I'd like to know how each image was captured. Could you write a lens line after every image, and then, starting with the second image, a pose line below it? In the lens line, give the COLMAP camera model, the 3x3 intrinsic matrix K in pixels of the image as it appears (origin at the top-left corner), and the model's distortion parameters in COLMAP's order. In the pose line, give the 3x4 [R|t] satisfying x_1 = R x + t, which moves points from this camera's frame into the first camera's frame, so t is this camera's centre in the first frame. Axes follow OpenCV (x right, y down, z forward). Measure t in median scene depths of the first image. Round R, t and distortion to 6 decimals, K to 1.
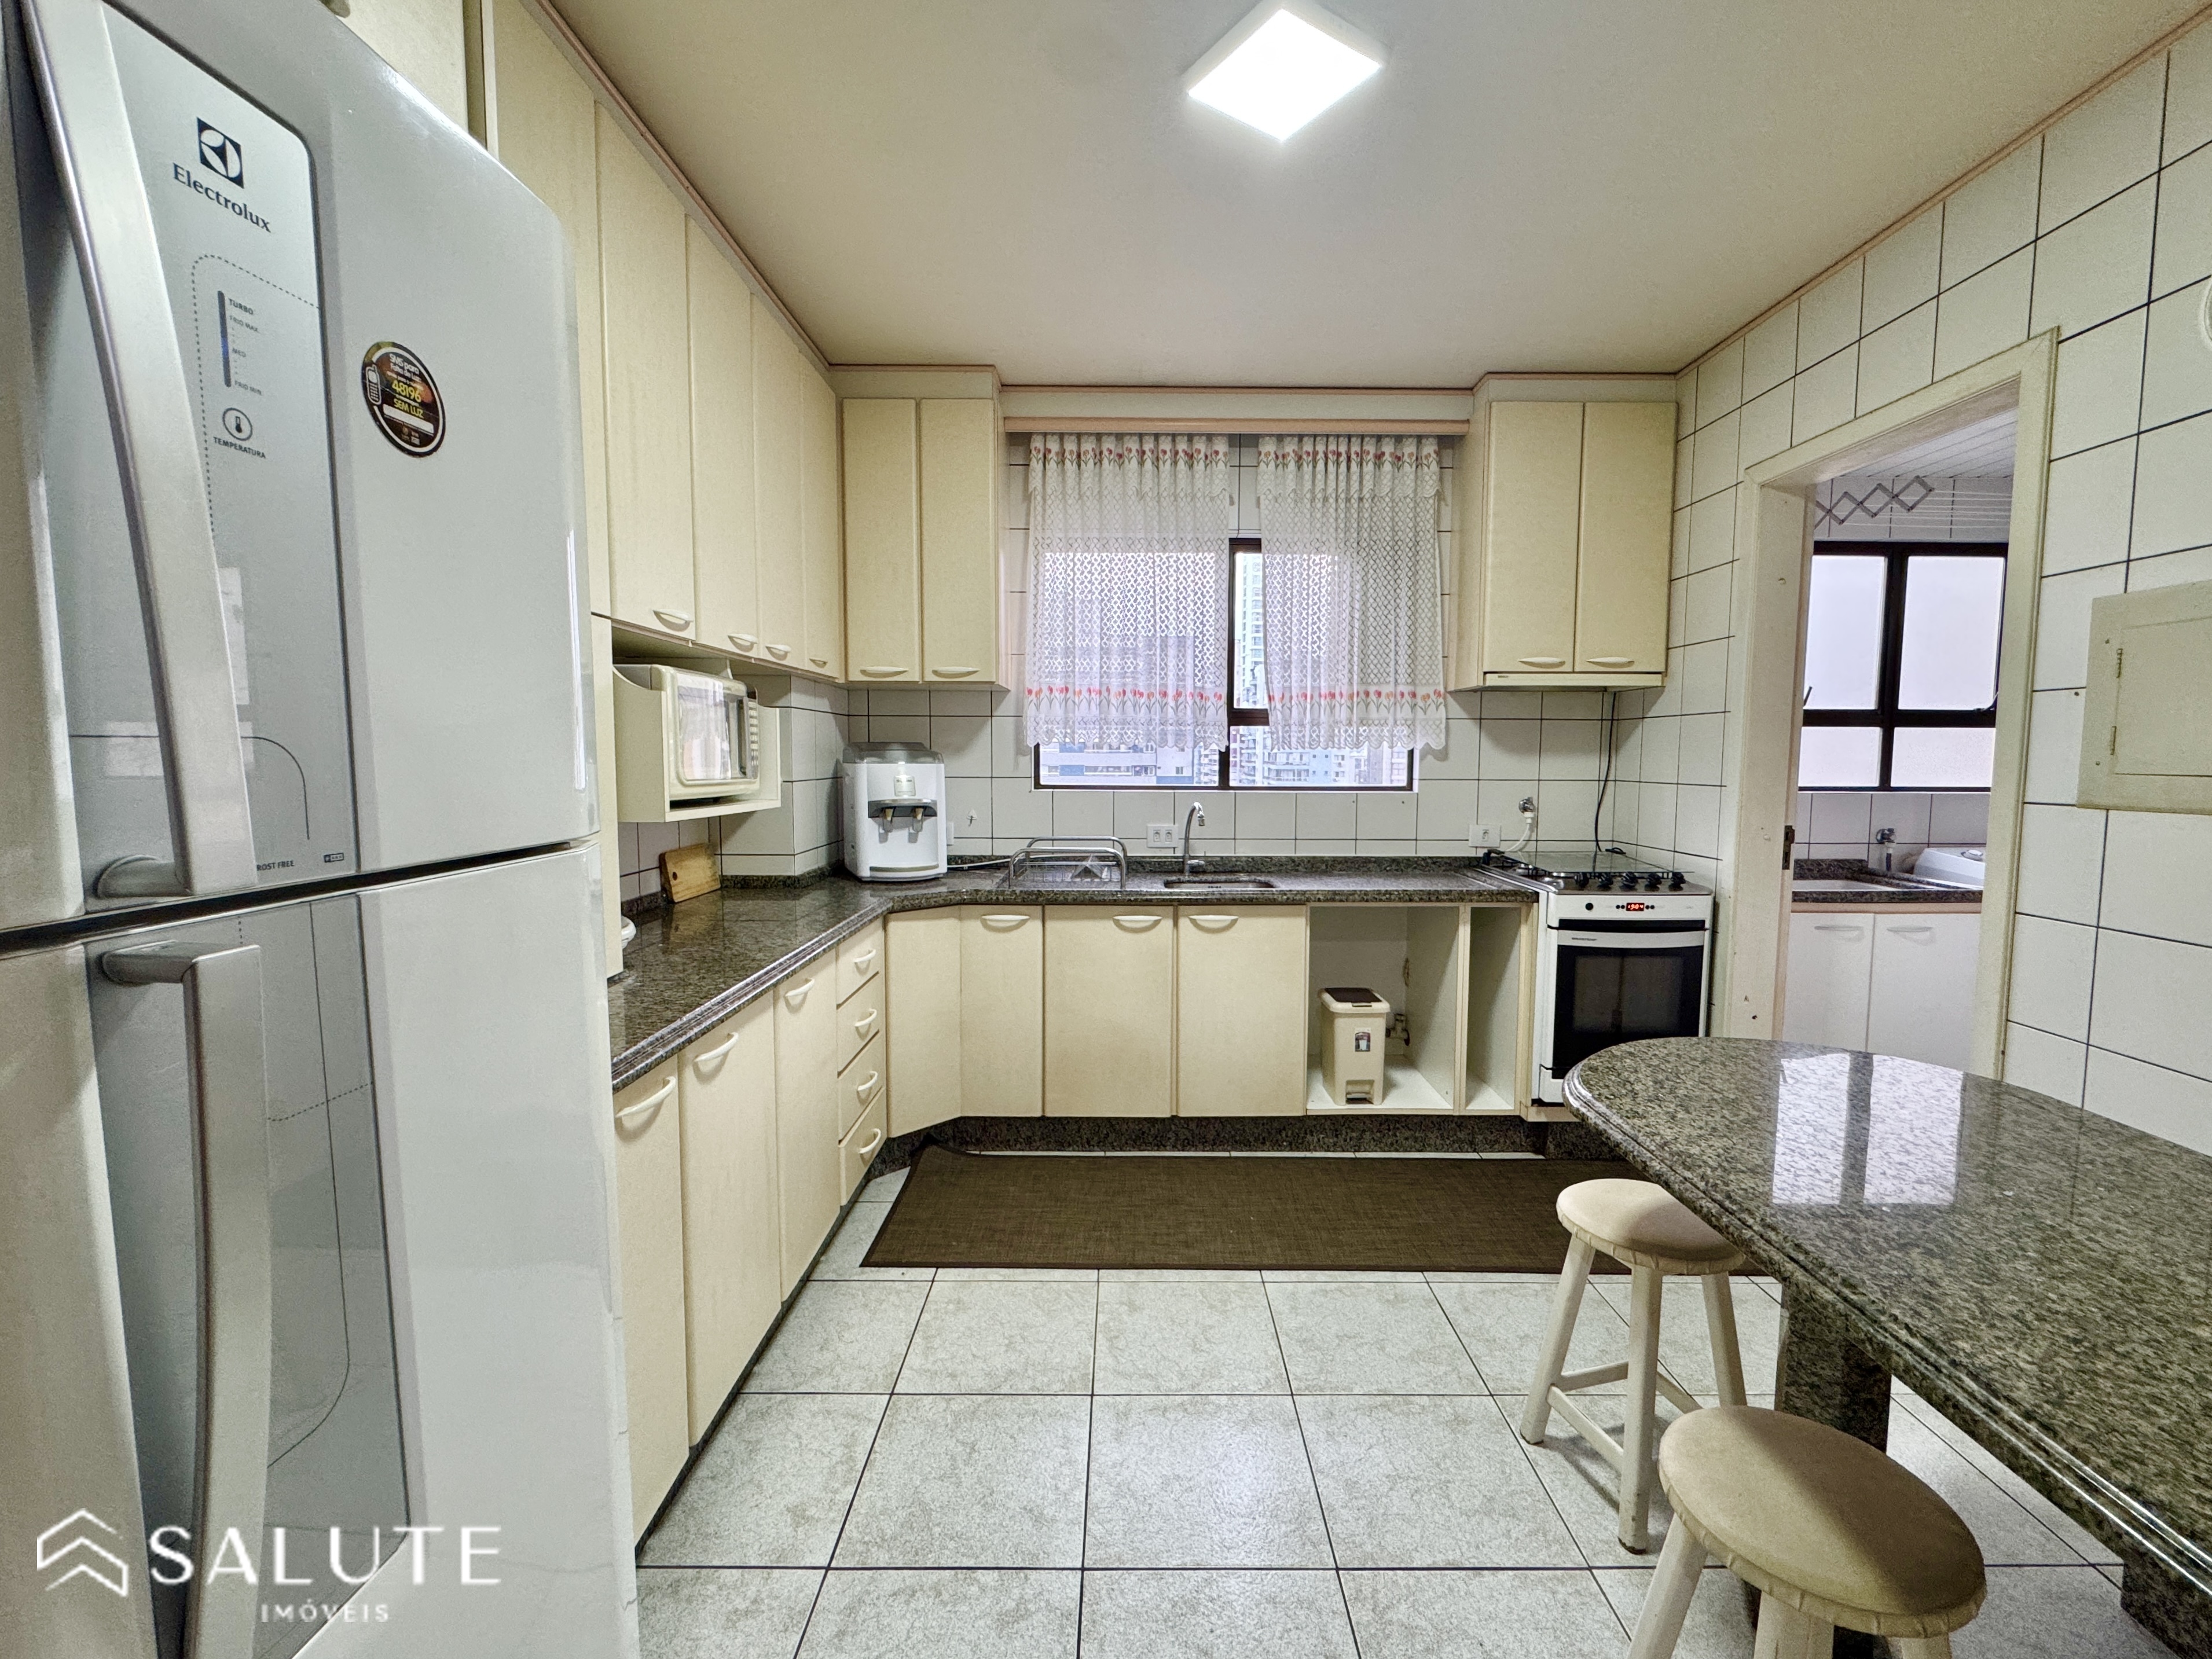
lens RADIAL K [[925.8, 0, 1121.8], [0, 925.8, 822.2], [0, 0, 1]] dist [-0.005196, -0.000145]
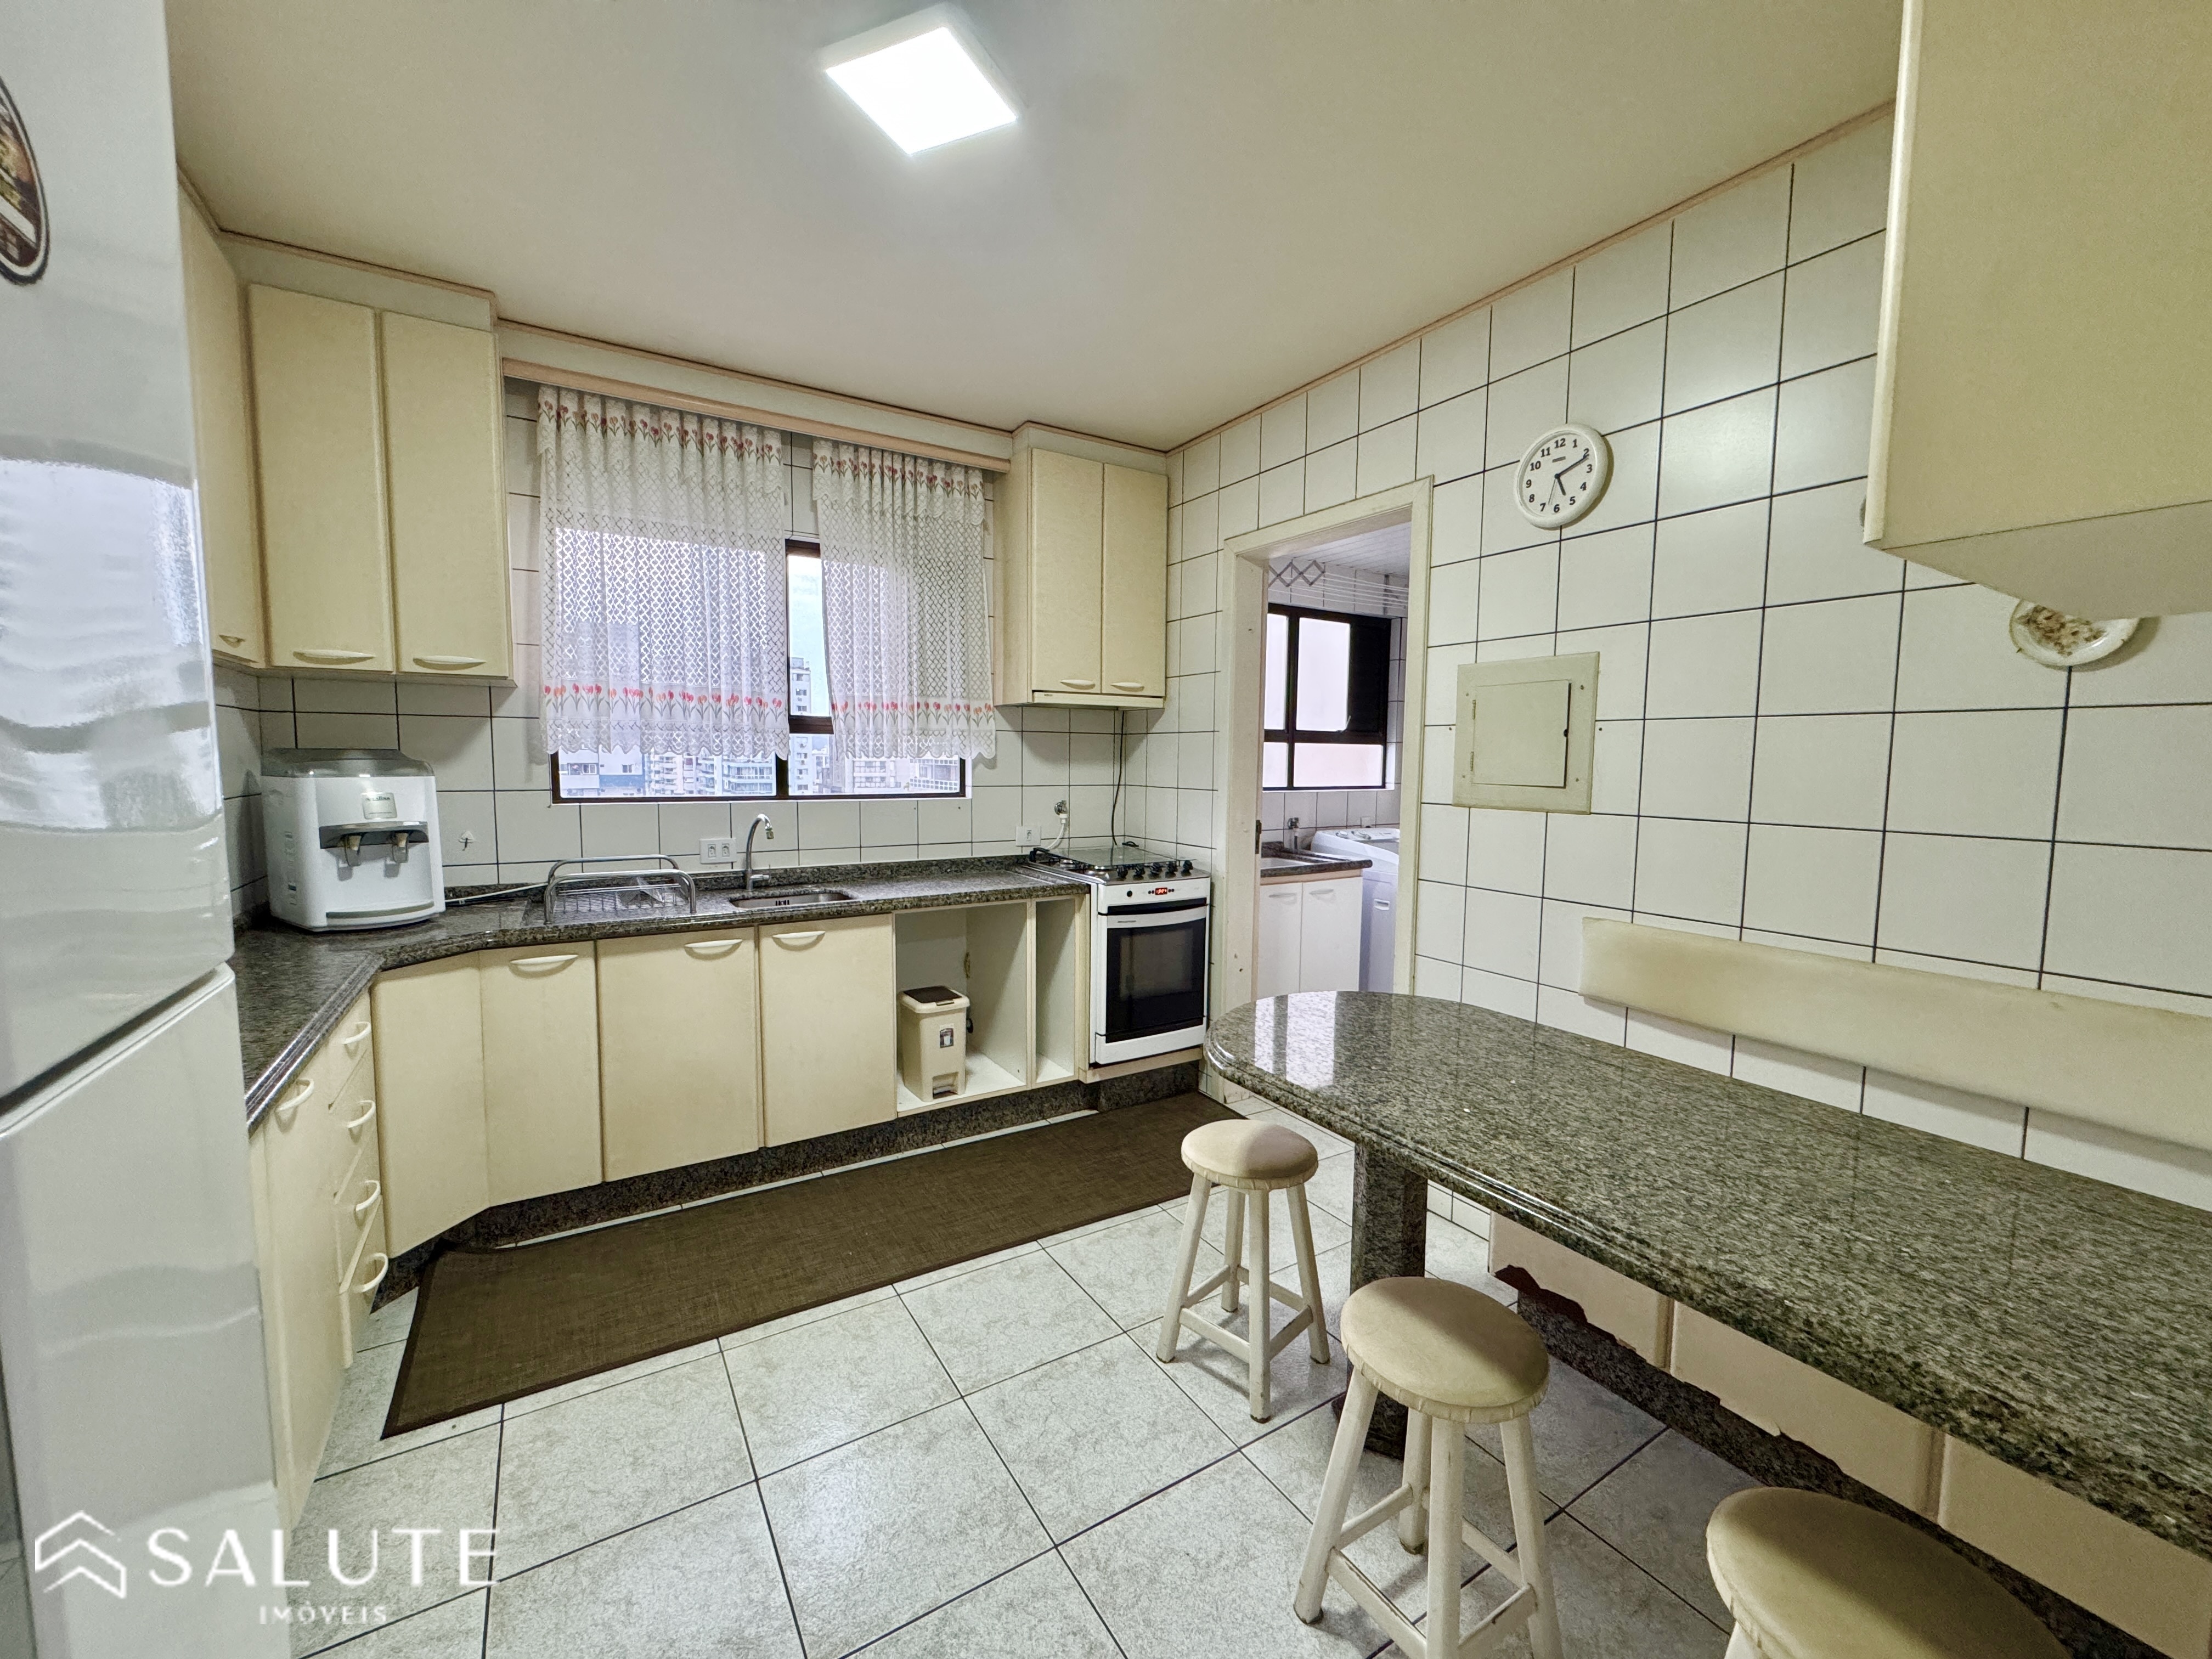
lens RADIAL K [[879.5, 0, 1108.7], [0, 879.5, 826.6], [0, 0, 1]] dist [-0.005016, 0.000606]
pose [[0.852497, -0.036961, 0.521423, -0.096459], [0.032228, 0.999316, 0.018146, -0.015143], [-0.521737, 0.001335, 0.853105, 0.049552]]
